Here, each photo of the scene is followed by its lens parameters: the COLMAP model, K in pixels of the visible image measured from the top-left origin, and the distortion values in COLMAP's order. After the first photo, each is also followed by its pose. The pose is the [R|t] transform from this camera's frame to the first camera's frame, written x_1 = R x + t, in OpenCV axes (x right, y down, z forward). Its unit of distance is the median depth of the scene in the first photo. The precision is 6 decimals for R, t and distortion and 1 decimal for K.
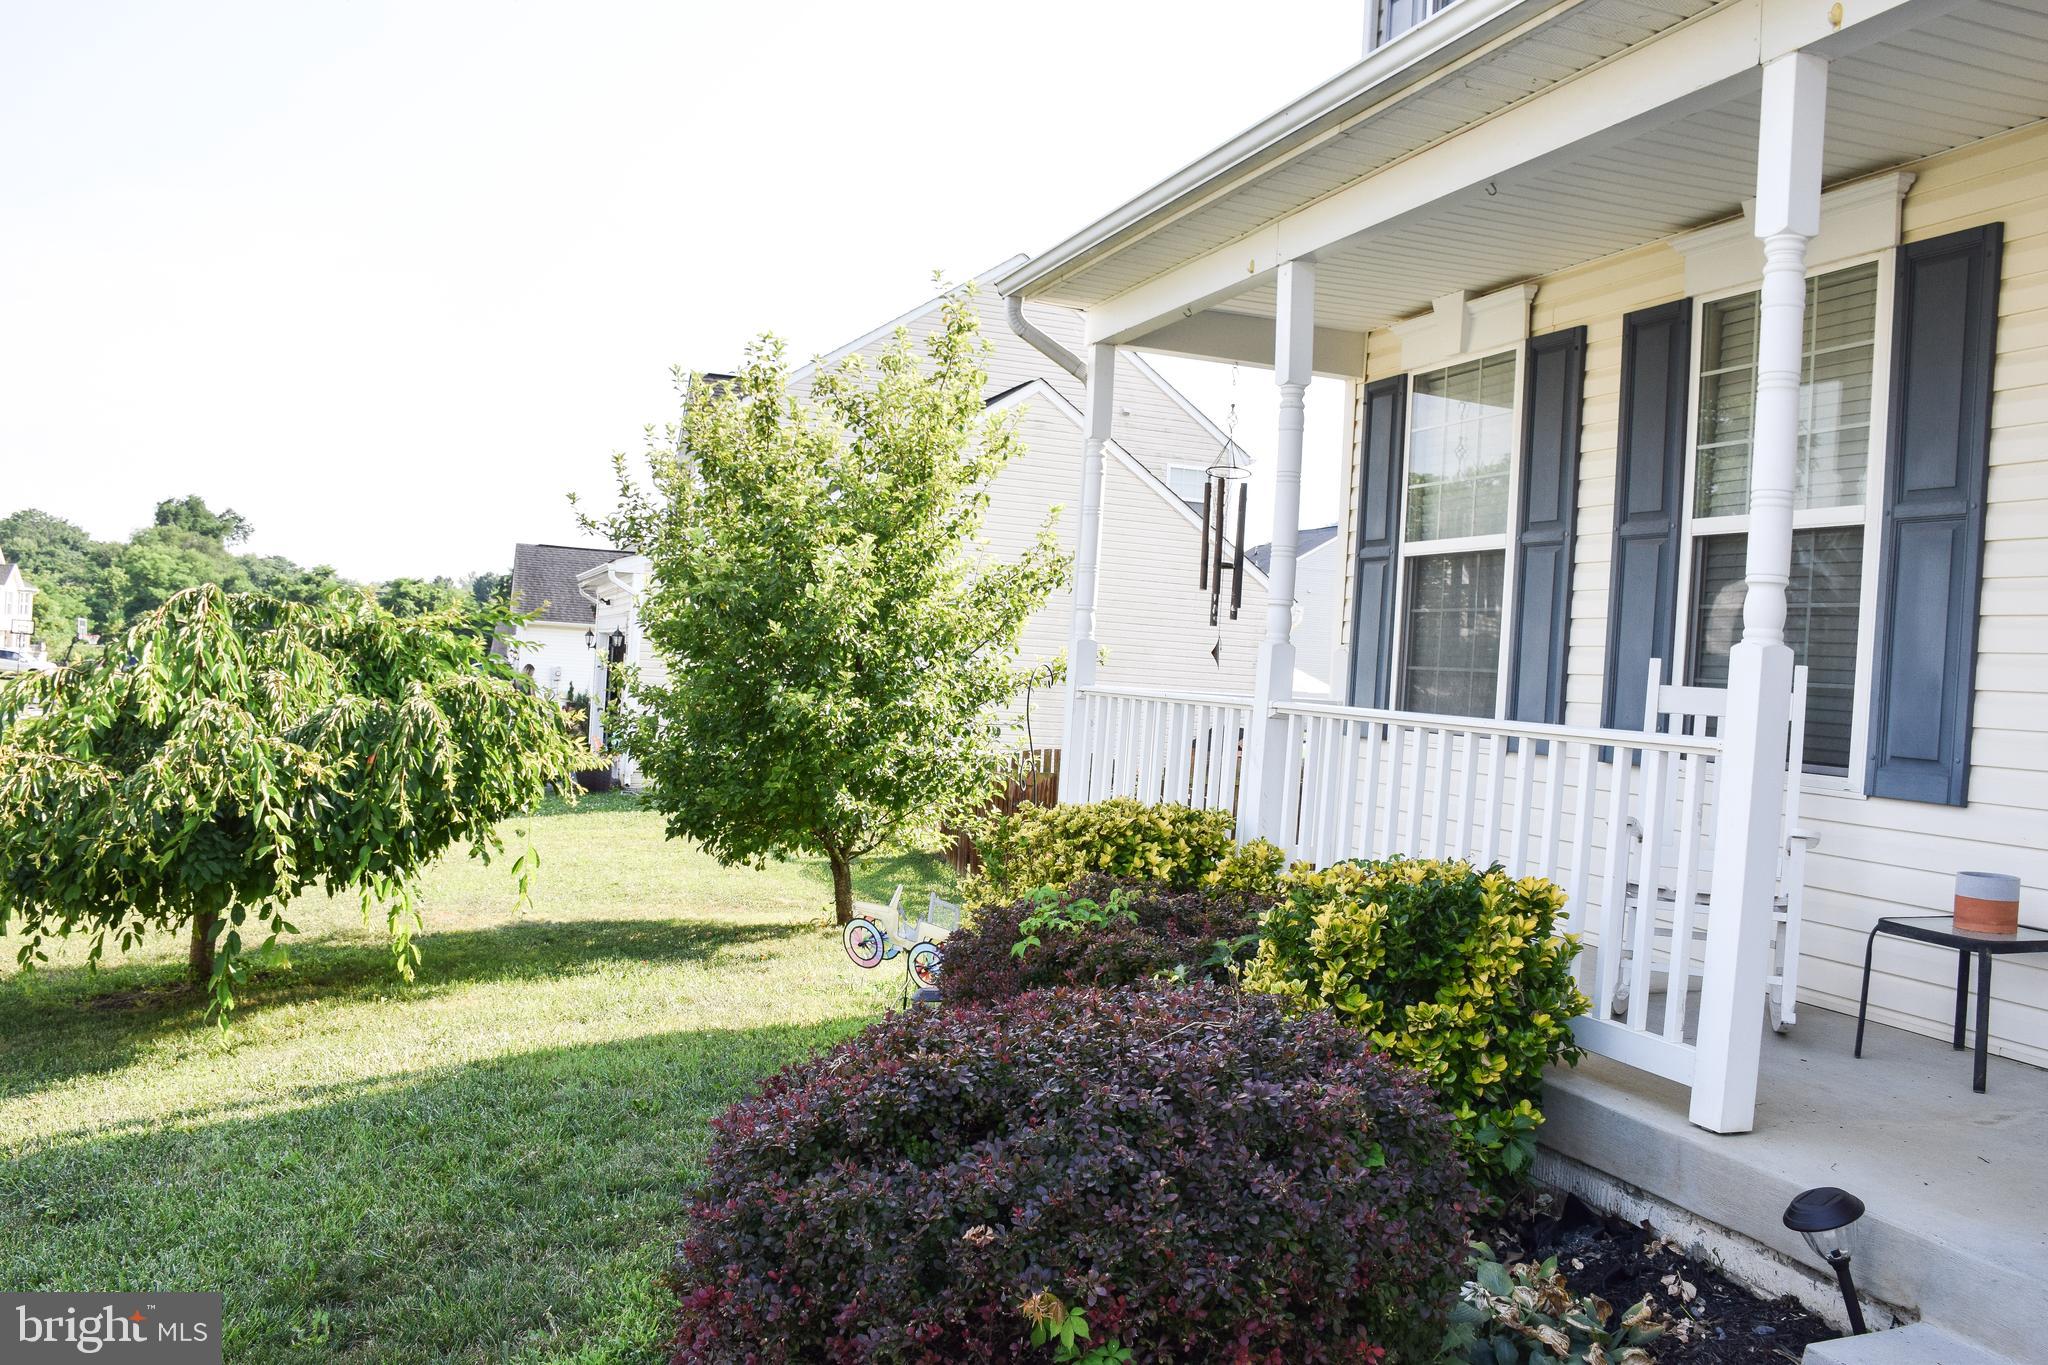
lens RADIAL K [[1601.5, 0, 1021.0], [0, 1601.5, 685.5], [0, 0, 1]] dist [-0.125895, 0.080886]
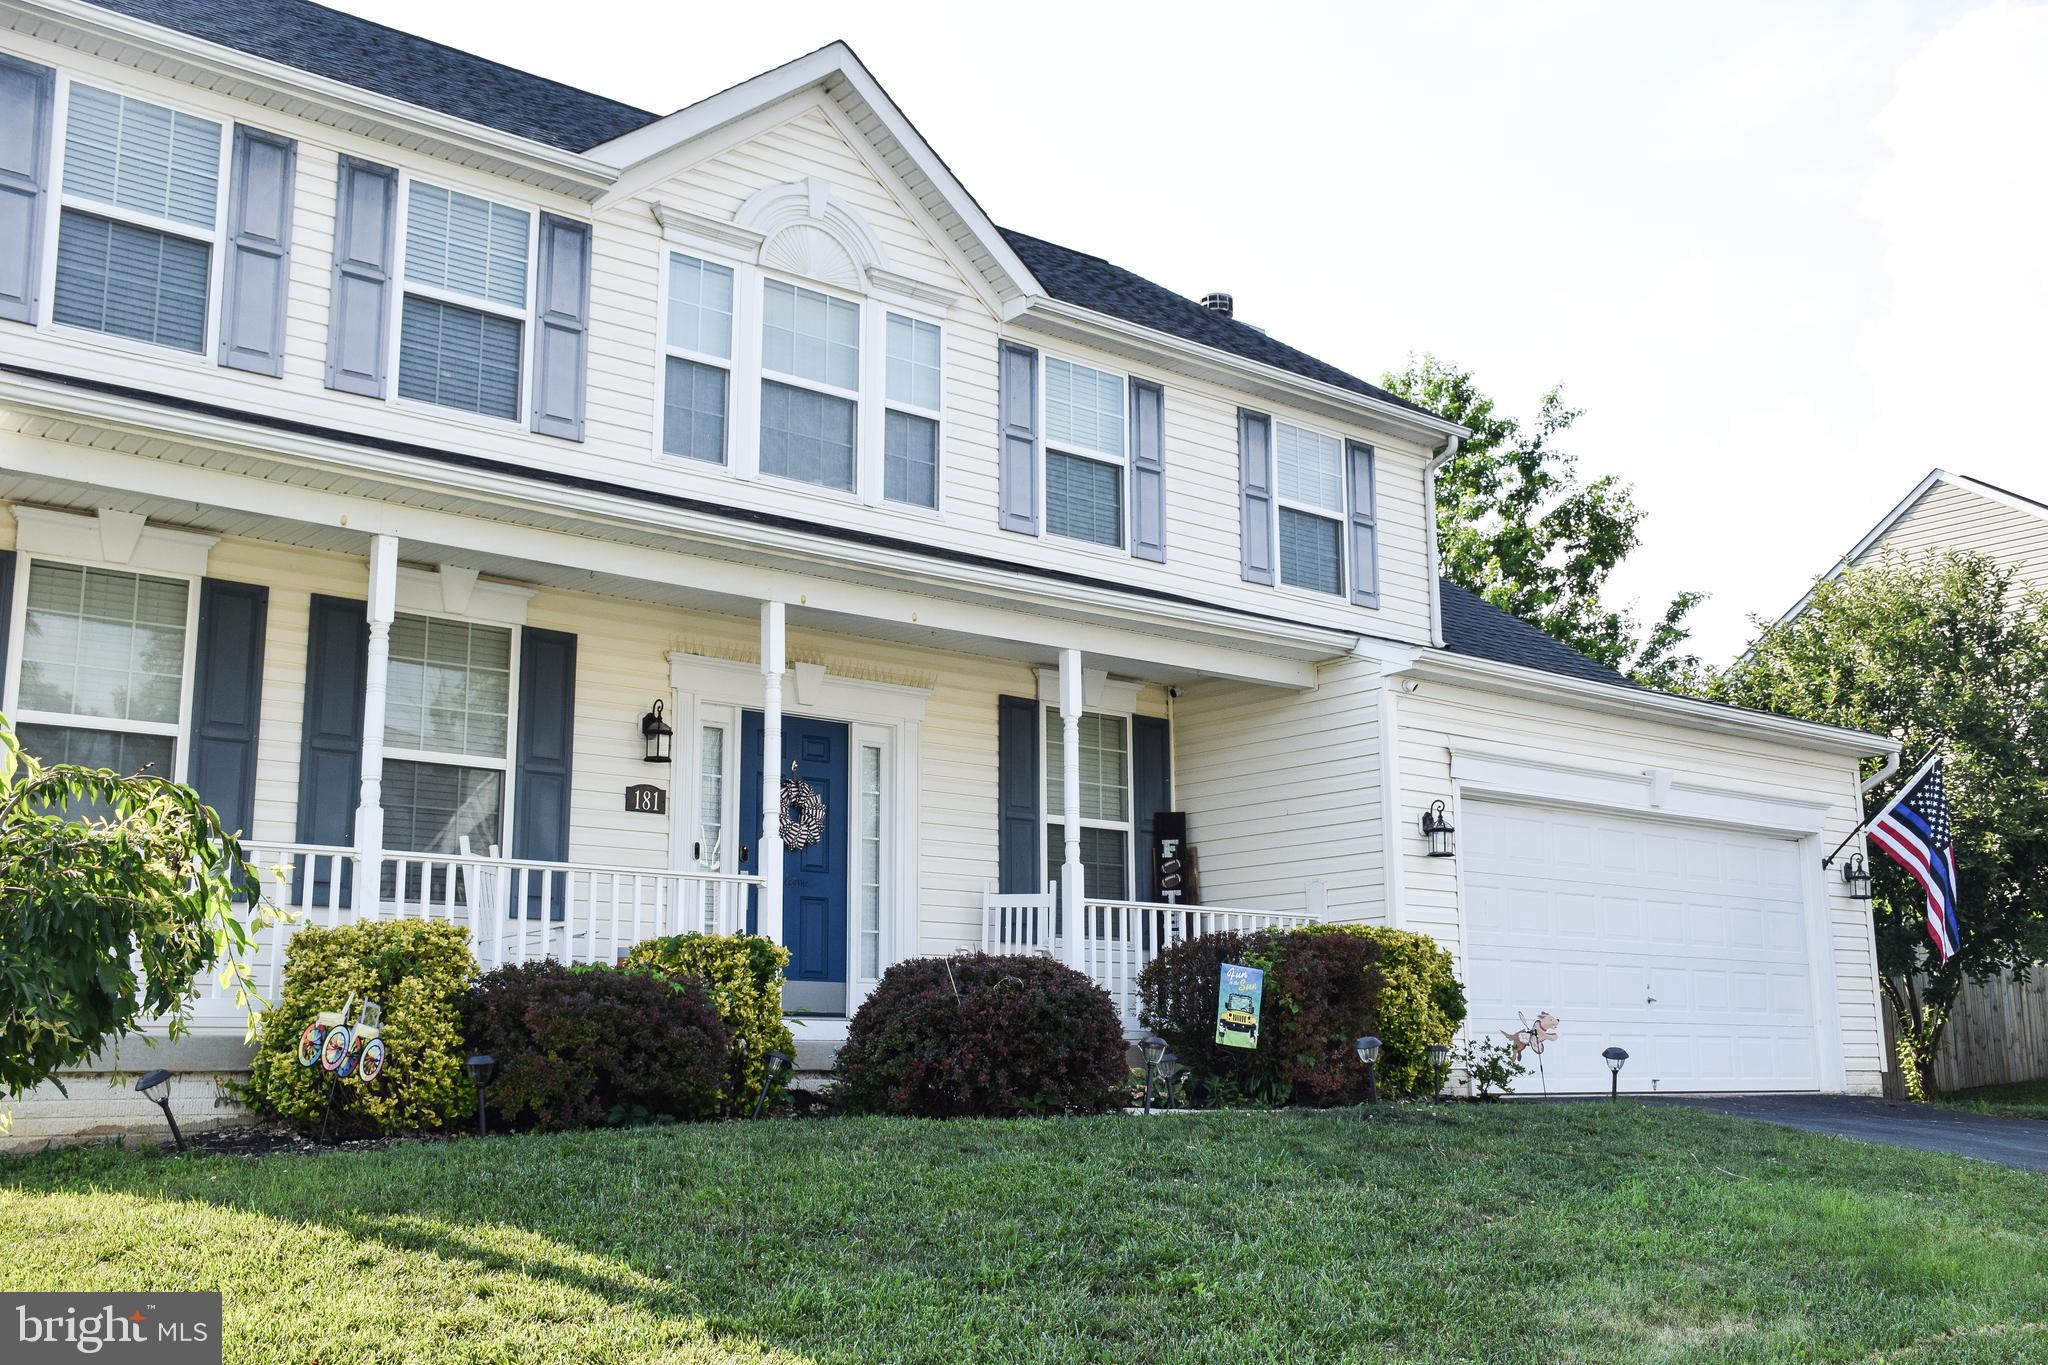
lens RADIAL K [[1986.8, 0, 1024.4], [0, 1986.8, 685.2], [0, 0, 1]] dist [-0.007603, 0.000000]
pose [[-0.301708, 0.117285, 0.946159, -2.059801], [-0.009829, 0.991969, -0.126098, 0.095648], [-0.953350, -0.047344, -0.298133, 1.220401]]
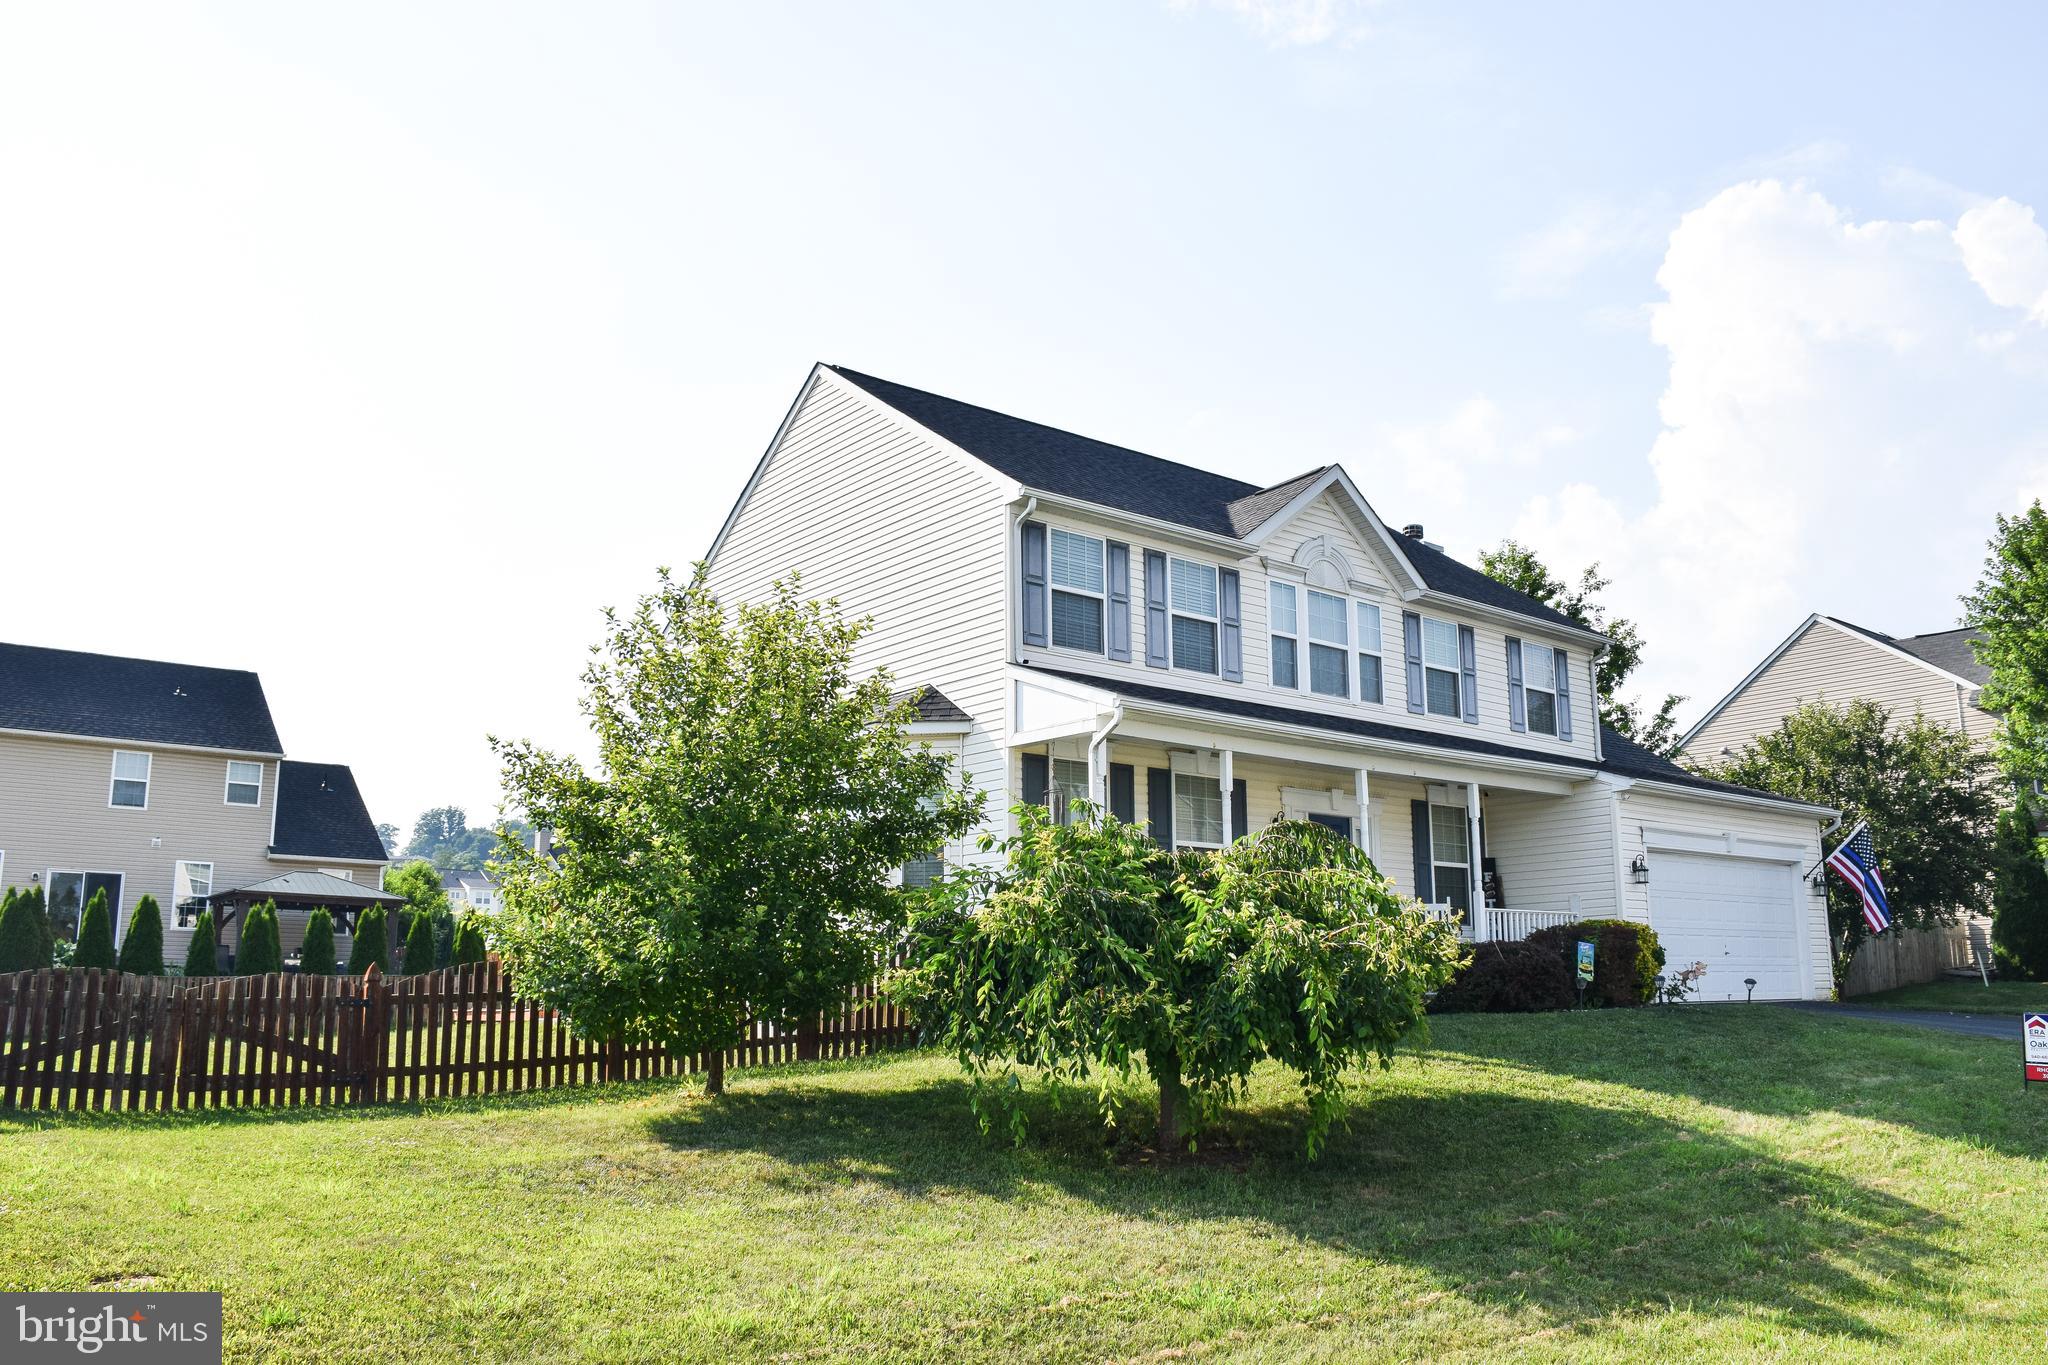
lens RADIAL K [[1601.5, 0, 1024.4], [0, 1601.5, 675.0], [0, 0, 1]] dist [-0.125895, 0.080886]
pose [[-0.308618, 0.121731, 0.943364, -3.309420], [-0.011711, 0.991216, -0.131737, -0.007817], [-0.951114, -0.051704, -0.304481, 2.915934]]
